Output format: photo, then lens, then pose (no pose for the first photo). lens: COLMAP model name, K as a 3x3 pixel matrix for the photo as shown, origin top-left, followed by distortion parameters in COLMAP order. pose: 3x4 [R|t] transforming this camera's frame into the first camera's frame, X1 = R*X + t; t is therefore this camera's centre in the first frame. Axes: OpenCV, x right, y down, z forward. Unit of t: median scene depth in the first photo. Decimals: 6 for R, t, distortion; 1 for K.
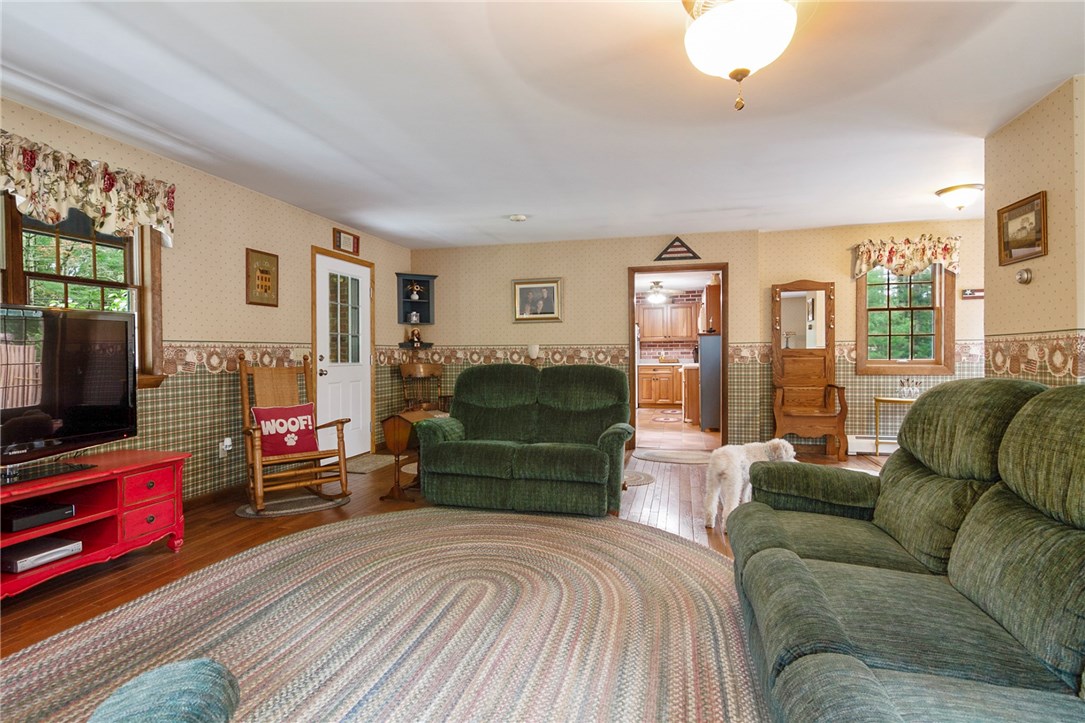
lens RADIAL K [[544.3, 0, 529.4], [0, 544.3, 368.3], [0, 0, 1]] dist [0.004382, -0.007983]
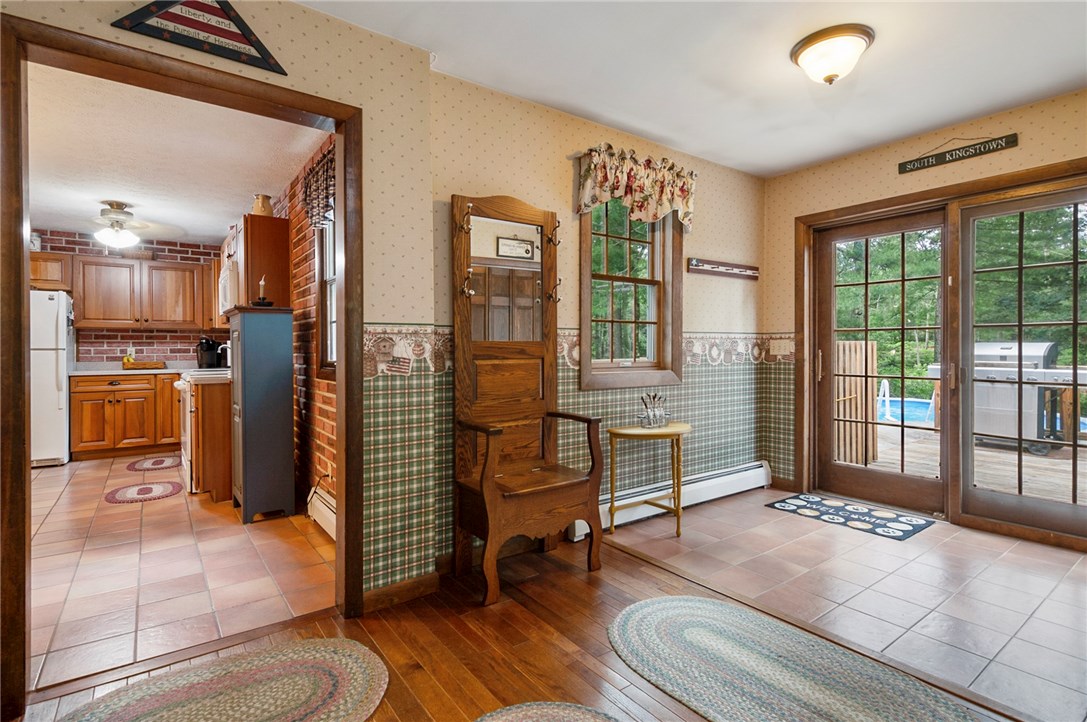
lens RADIAL K [[545.3, 0, 558.9], [0, 545.3, 352.9], [0, 0, 1]] dist [0.004382, -0.007983]
pose [[0.609528, 0.001712, 0.792763, 0.178937], [0.019688, 0.999657, -0.017296, -0.019693], [-0.792520, 0.026150, 0.609285, 0.794987]]
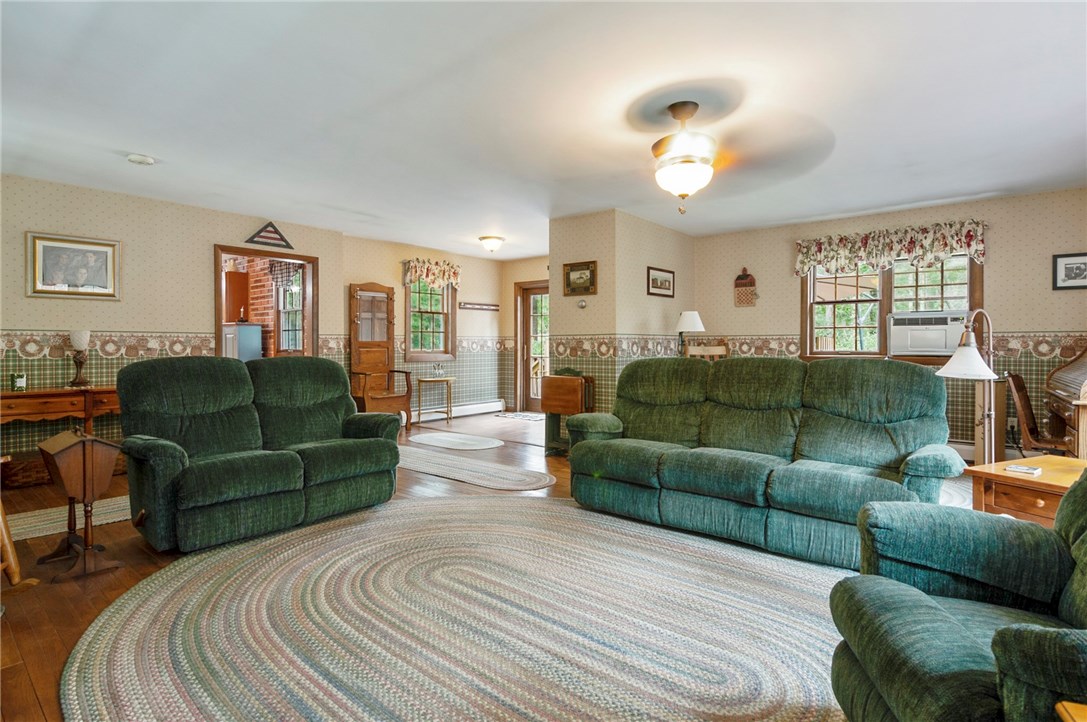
lens RADIAL K [[545.3, 0, 544.4], [0, 545.3, 347.7], [0, 0, 1]] dist [0.004382, -0.007983]
pose [[0.418954, 0.002647, 0.908003, -0.480604], [0.018014, 0.999775, -0.011226, -0.002129], [-0.907829, 0.021061, 0.418812, 0.205424]]
